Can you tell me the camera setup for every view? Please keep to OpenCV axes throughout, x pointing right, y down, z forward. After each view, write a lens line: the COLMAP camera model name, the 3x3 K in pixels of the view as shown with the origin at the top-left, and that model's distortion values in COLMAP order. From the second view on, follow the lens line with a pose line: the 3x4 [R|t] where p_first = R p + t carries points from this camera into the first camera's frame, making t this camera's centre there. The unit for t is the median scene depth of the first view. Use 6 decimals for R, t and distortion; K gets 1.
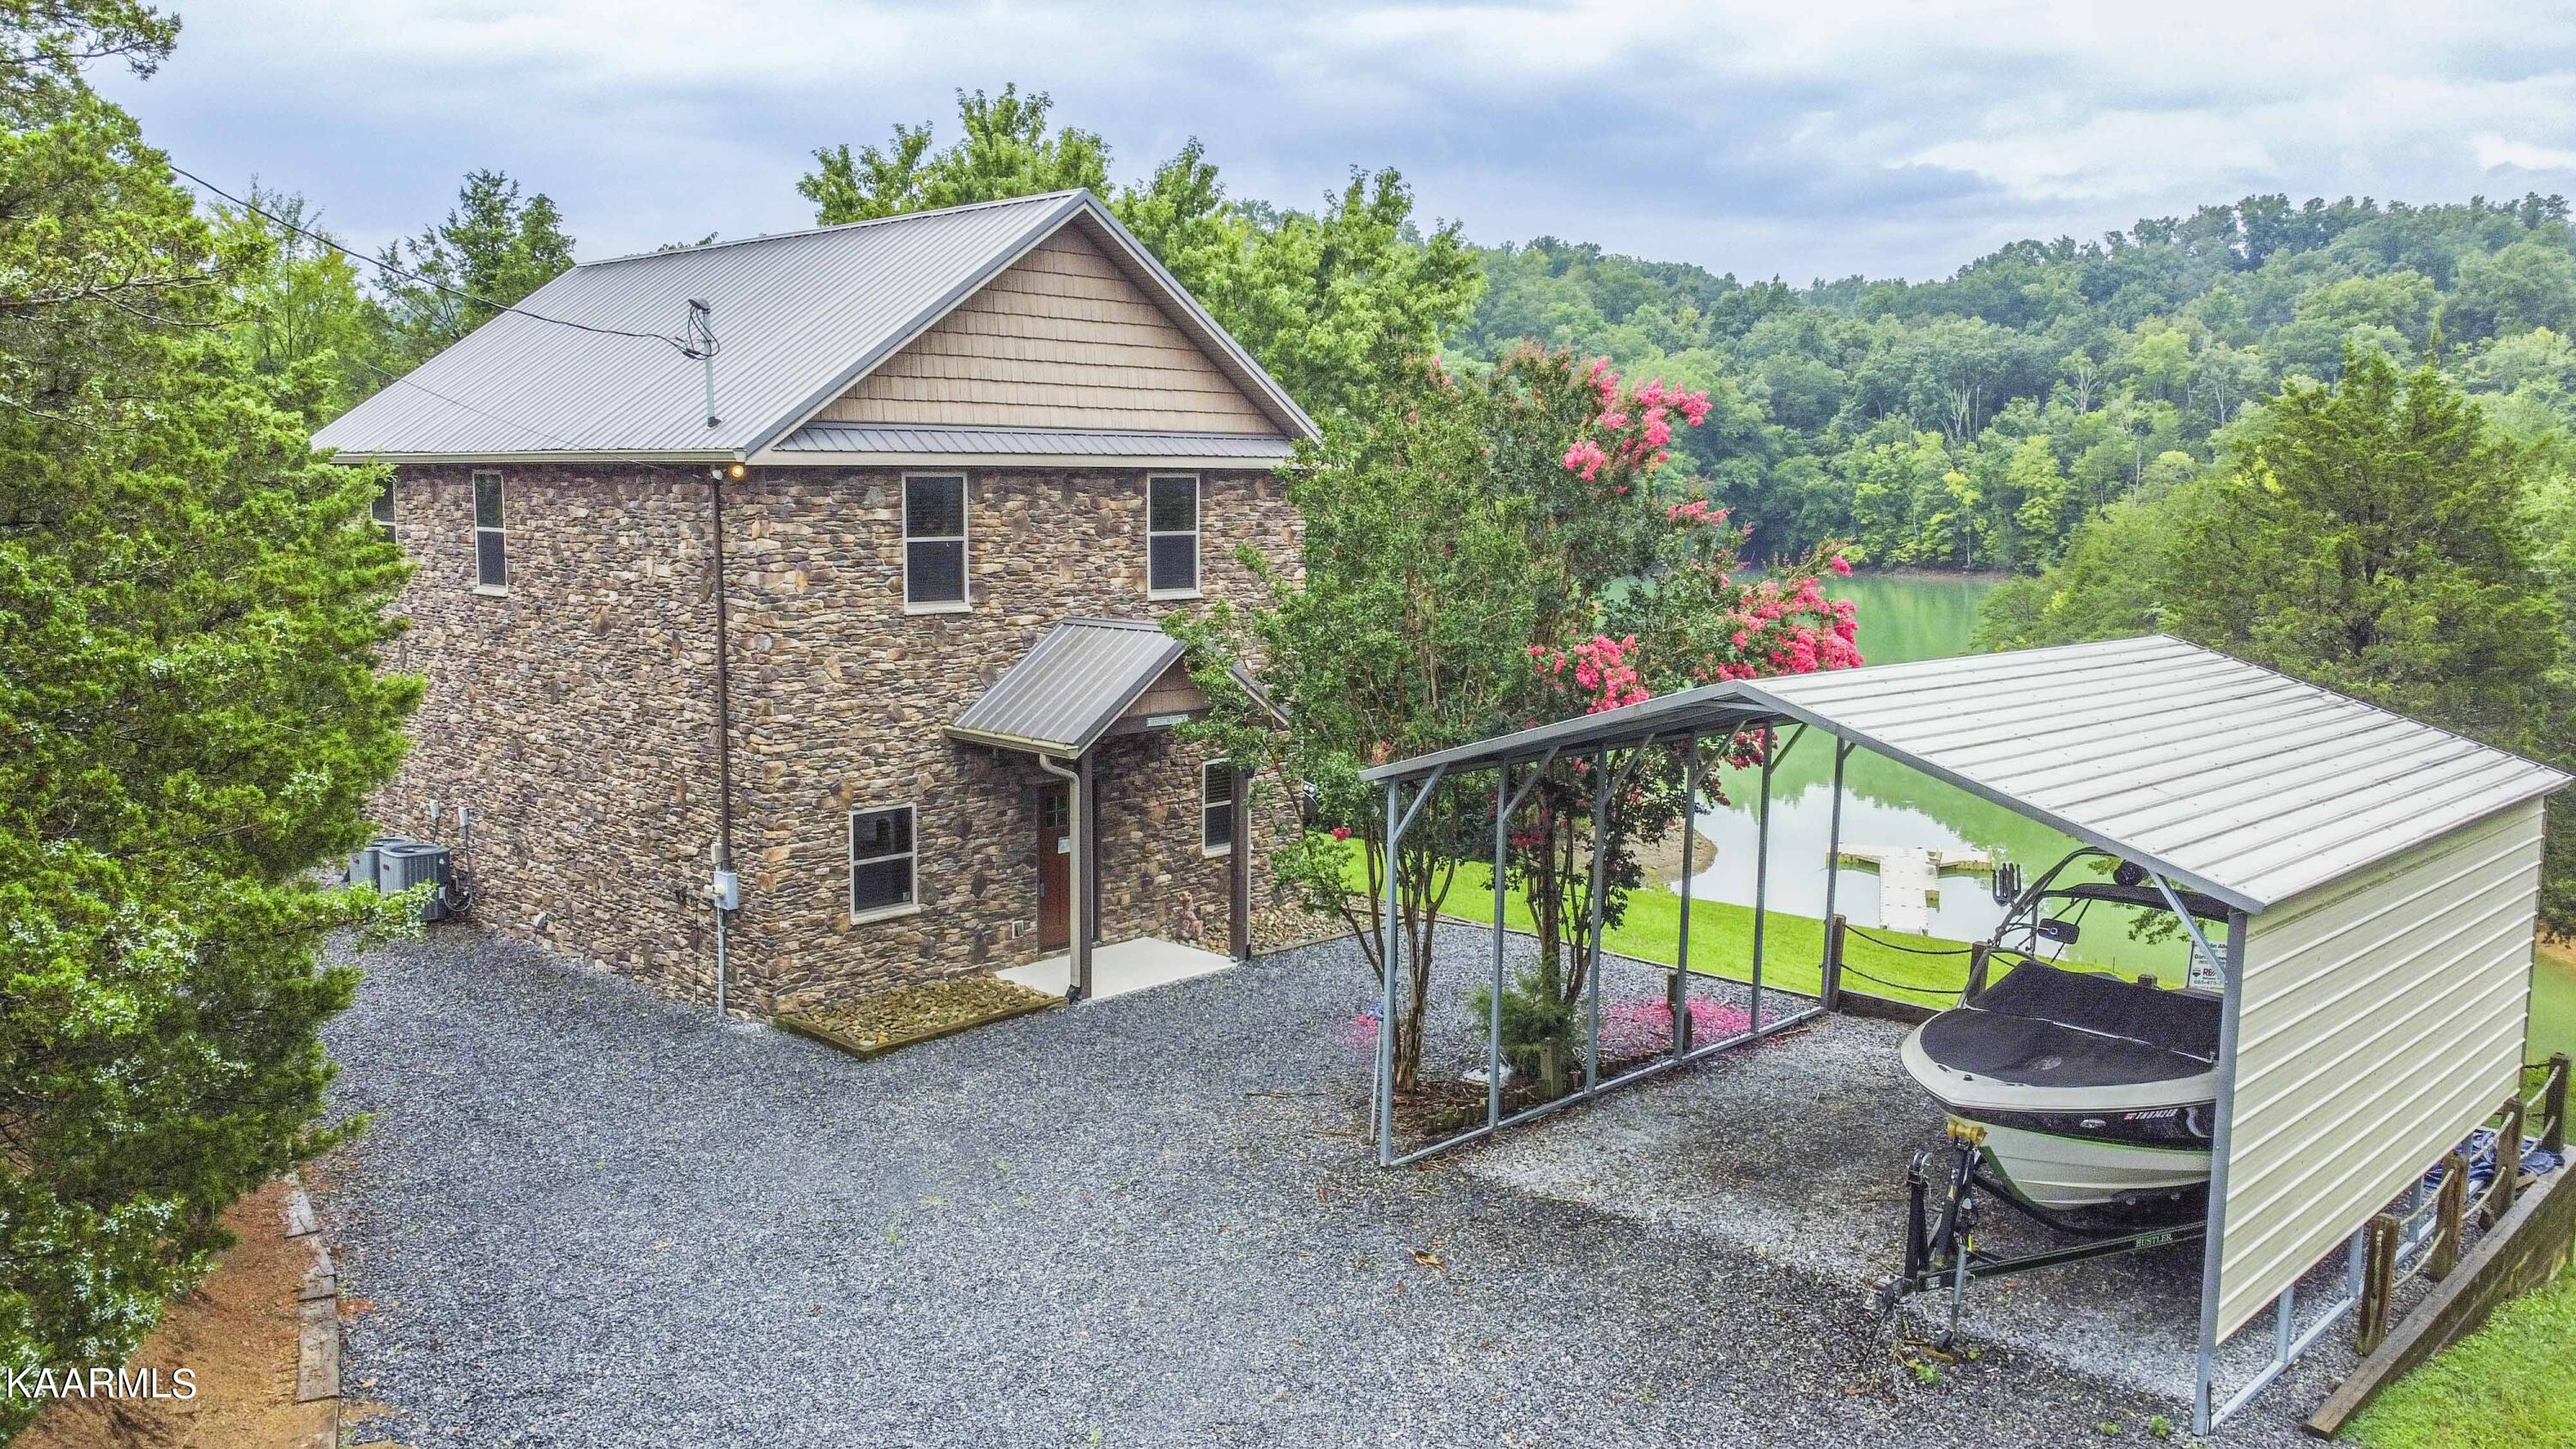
lens RADIAL K [[1942.7, 0, 1288.0], [0, 1942.7, 724.5], [0, 0, 1]] dist [0.012966, -0.017671]
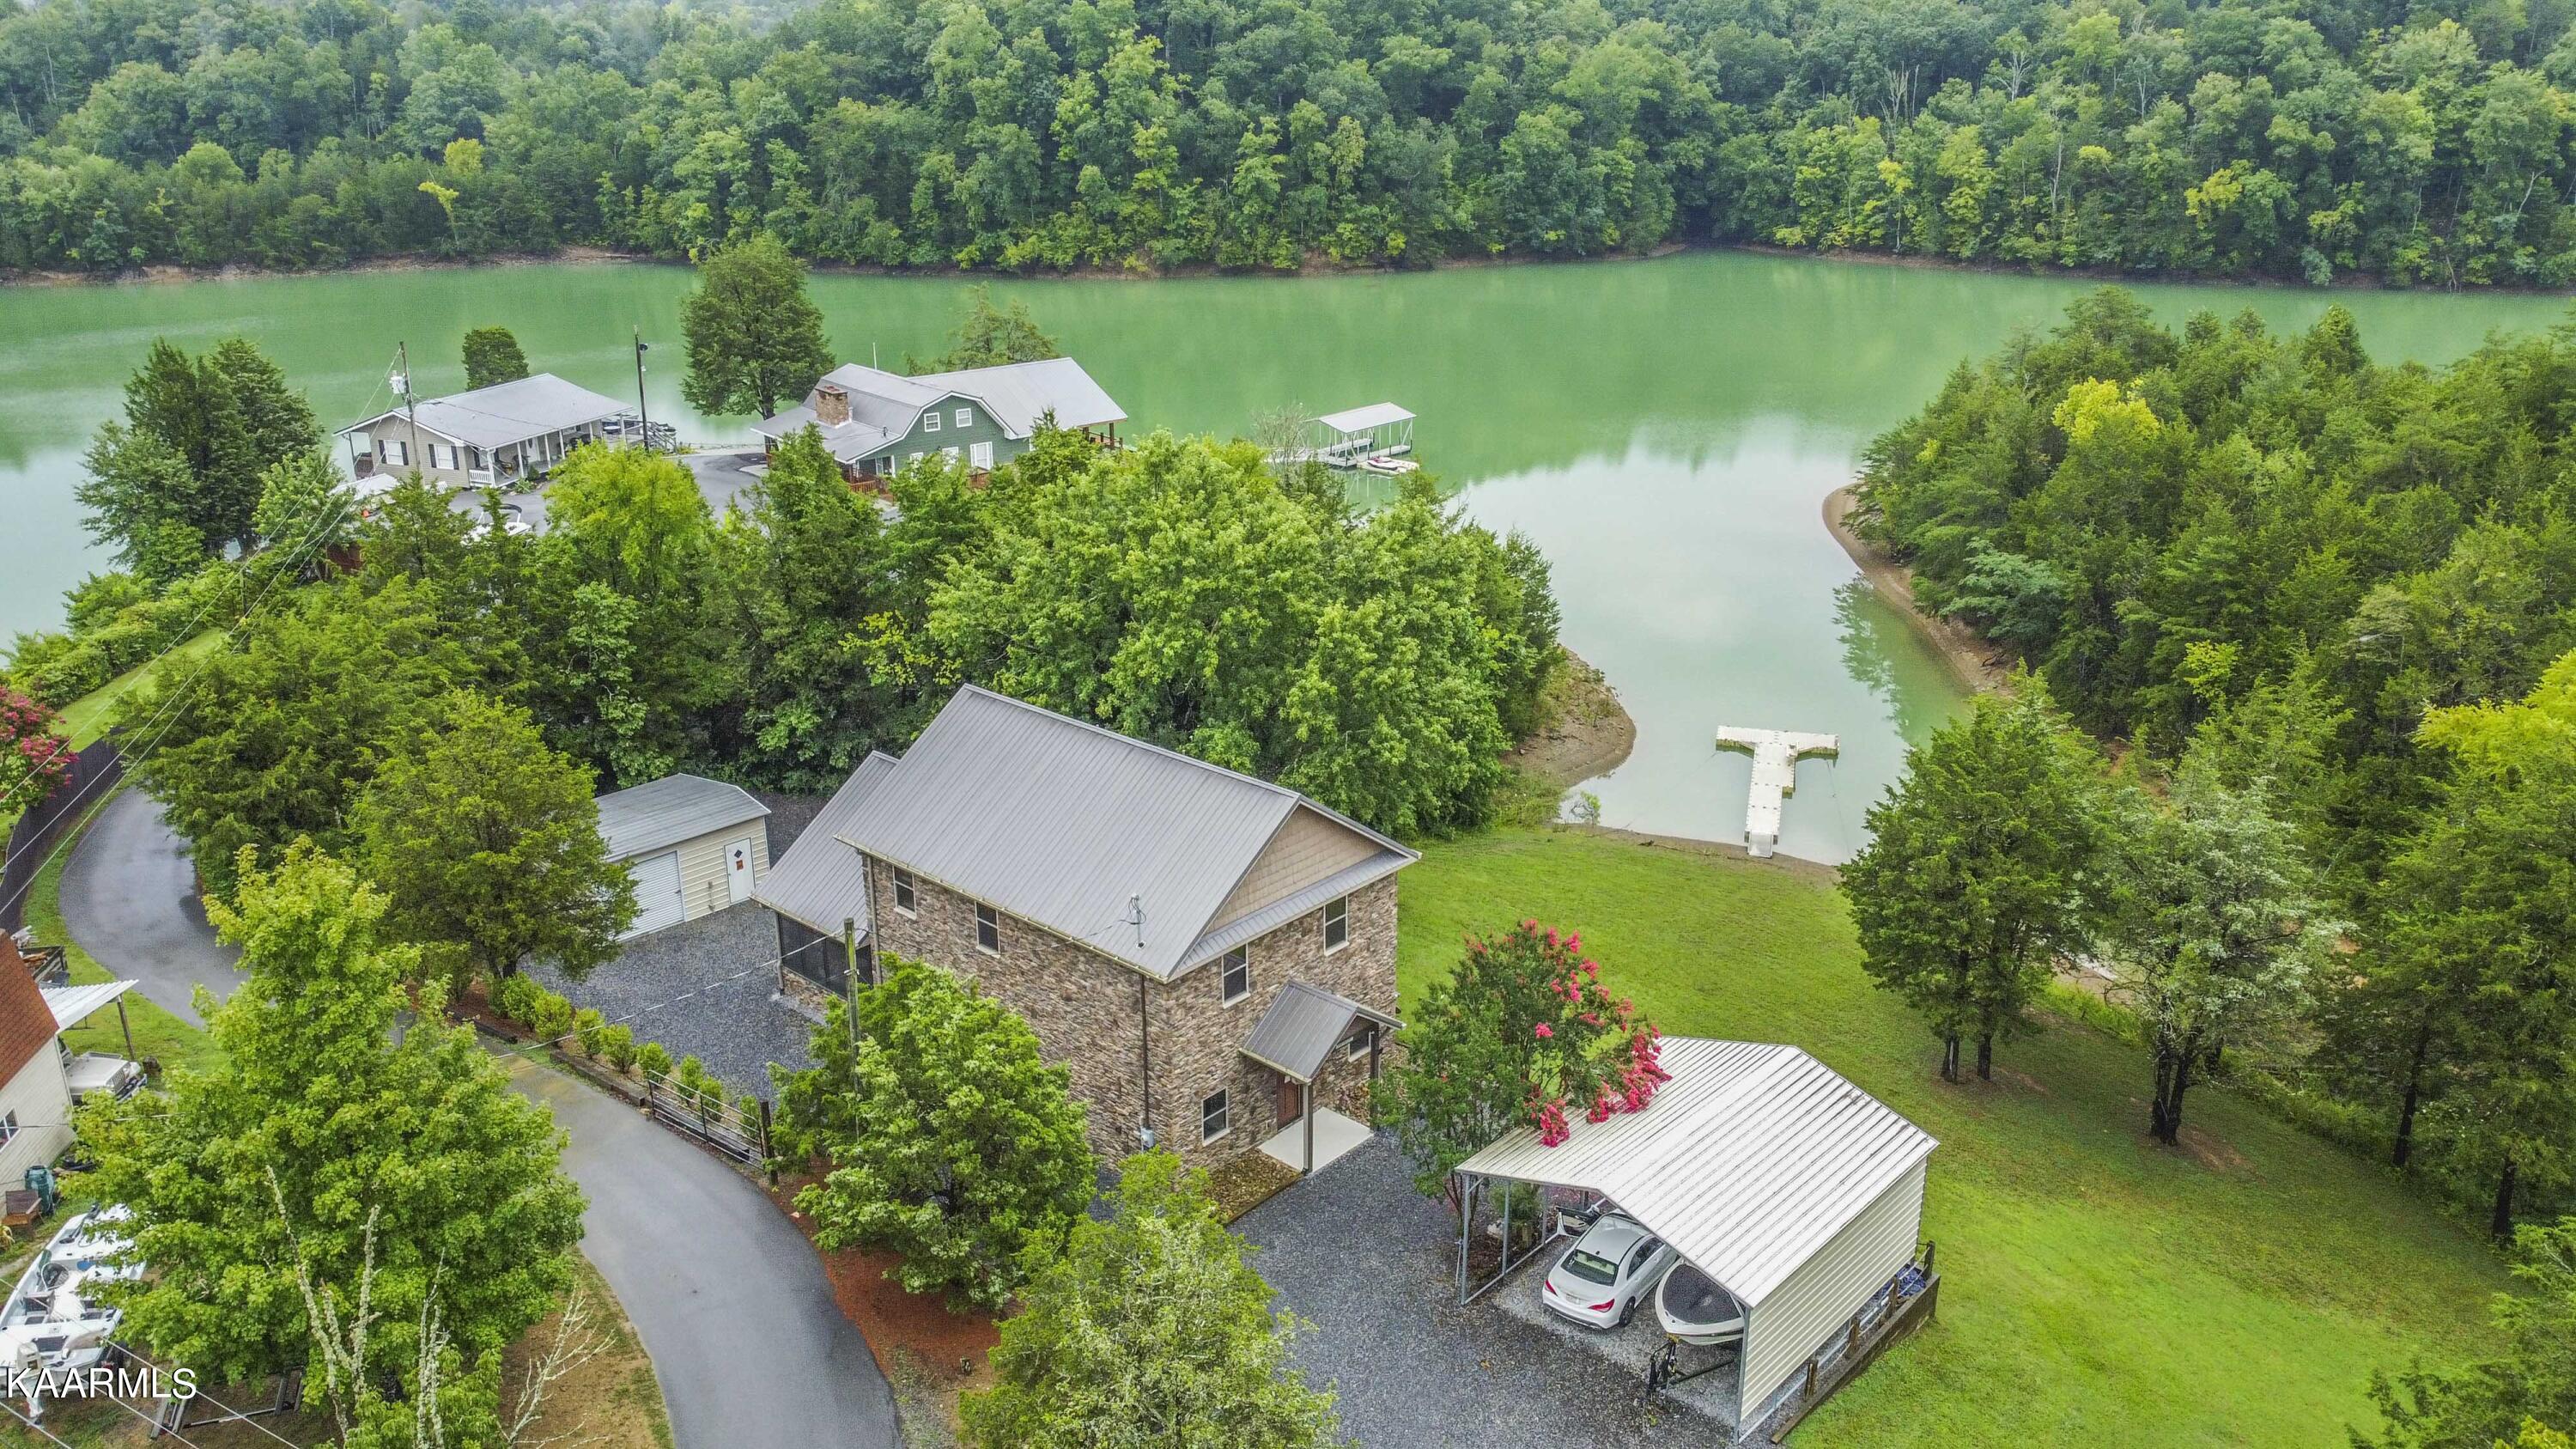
lens RADIAL K [[1935.7, 0, 1288.0], [0, 1935.7, 724.5], [0, 0, 1]] dist [0.007910, -0.004227]
pose [[0.999461, -0.022834, 0.023569, -0.014315], [0.017193, 0.976114, 0.216575, -0.068979], [-0.027951, -0.216054, 0.975981, -0.084300]]
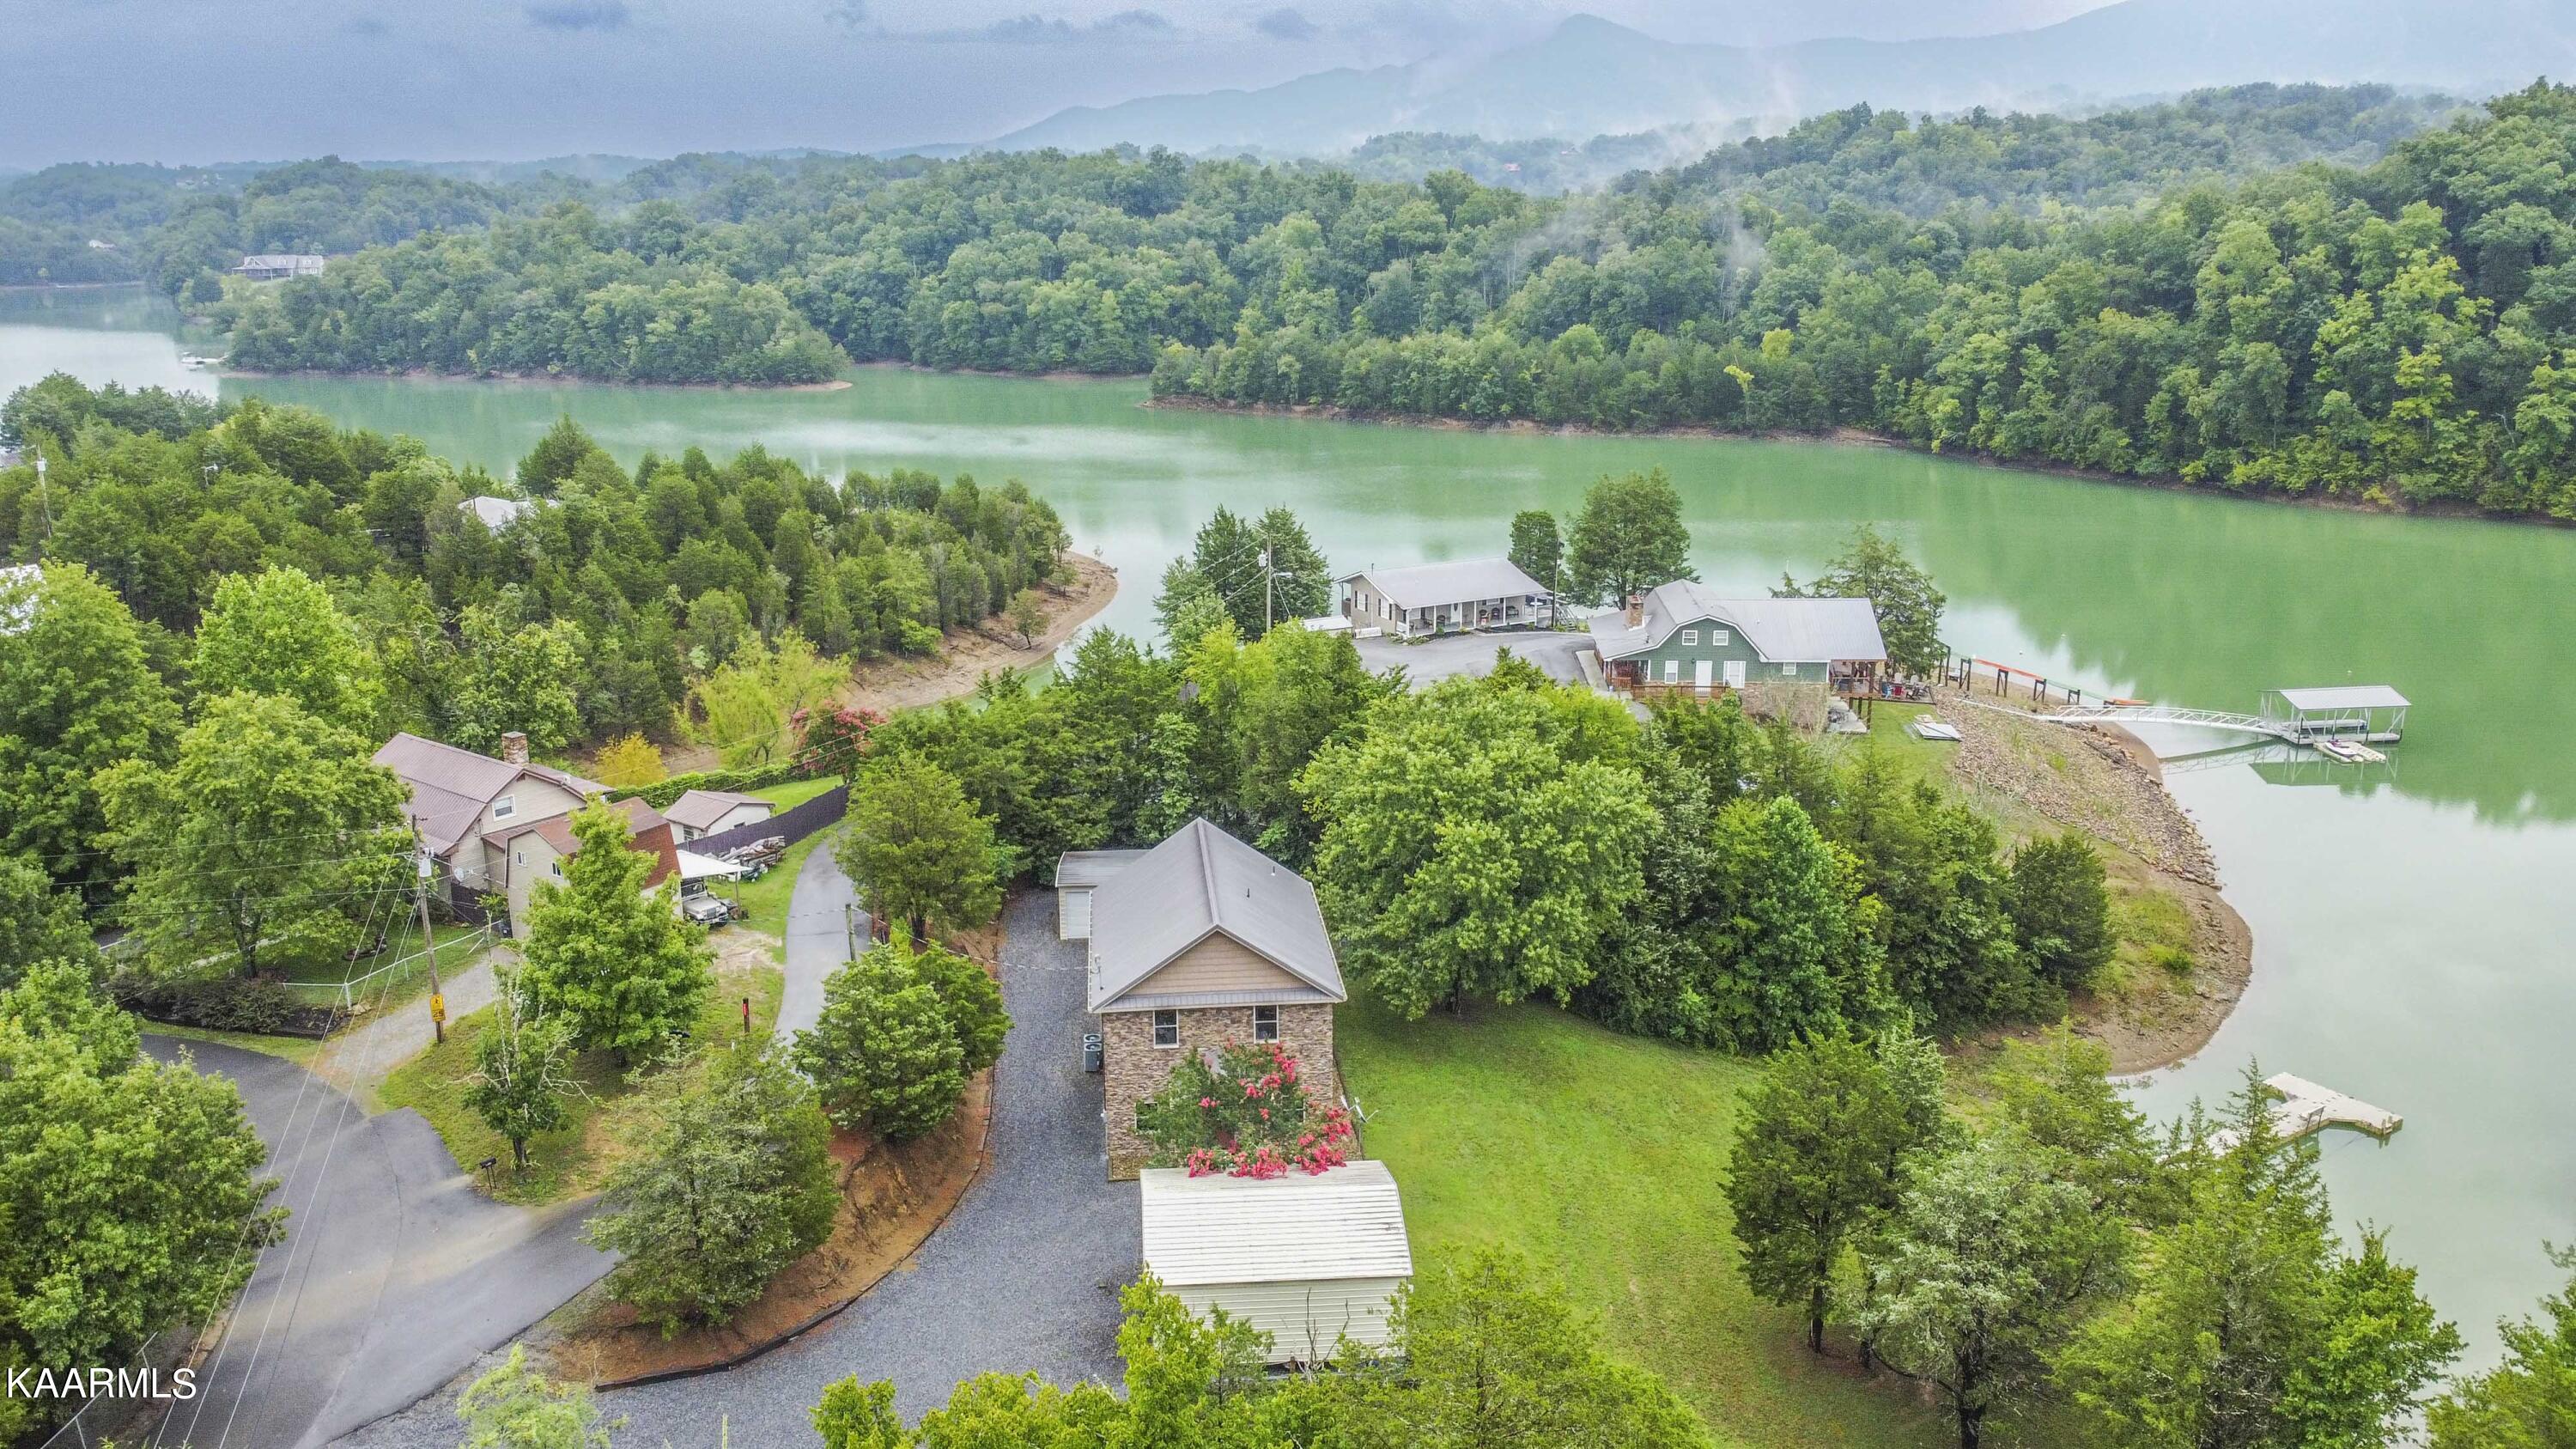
lens RADIAL K [[1942.7, 0, 1288.0], [0, 1942.7, 724.5], [0, 0, 1]] dist [0.012966, -0.017671]
pose [[0.757642, 0.158394, -0.633159, 0.164918], [-0.069724, 0.984196, 0.162779, -0.096150], [0.648936, -0.079182, 0.756712, -0.108193]]
